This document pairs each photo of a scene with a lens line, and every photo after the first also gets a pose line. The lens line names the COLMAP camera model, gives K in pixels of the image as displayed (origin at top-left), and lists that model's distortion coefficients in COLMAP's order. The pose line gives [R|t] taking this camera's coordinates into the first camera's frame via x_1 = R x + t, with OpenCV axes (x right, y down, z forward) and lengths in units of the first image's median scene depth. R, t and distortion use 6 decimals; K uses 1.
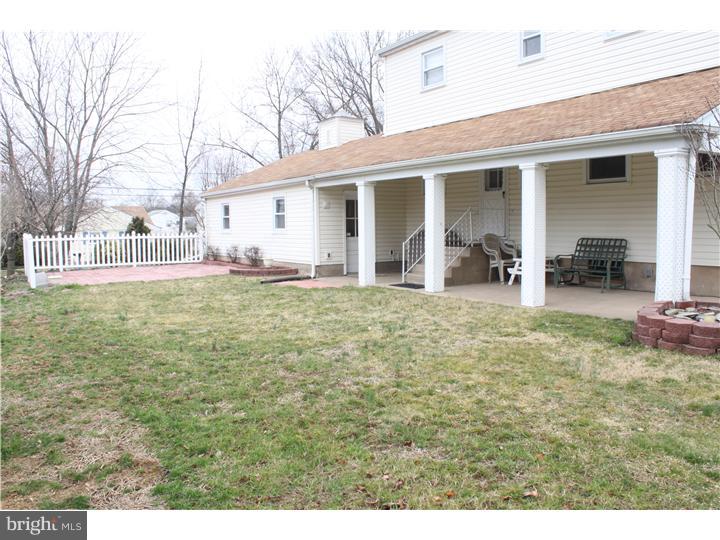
lens RADIAL K [[594.7, 0, 356.8], [0, 594.7, 267.2], [0, 0, 1]] dist [-0.158222, 0.134741]
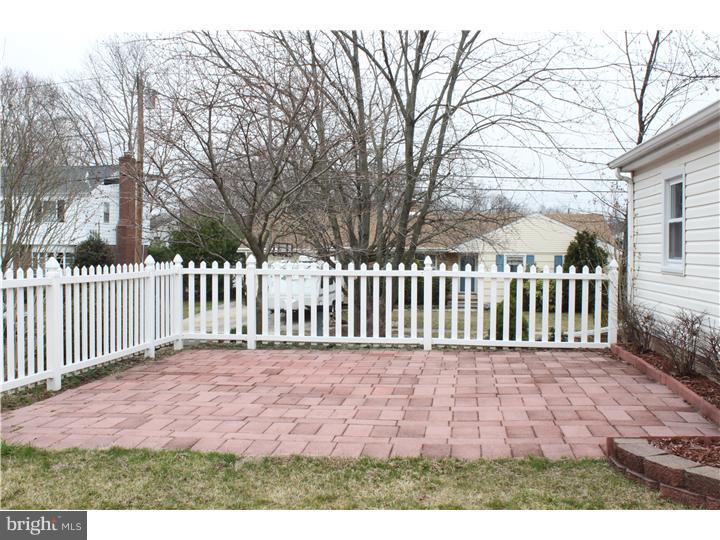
lens RADIAL K [[741.1, 0, 360.0], [0, 741.1, 270.0], [0, 0, 1]] dist [-0.527362, 1.213622]
pose [[0.716301, 0.034523, -0.696937, -0.069916], [-0.062227, 0.997956, -0.014521, -0.037249], [0.695011, 0.053769, 0.716985, 0.534187]]
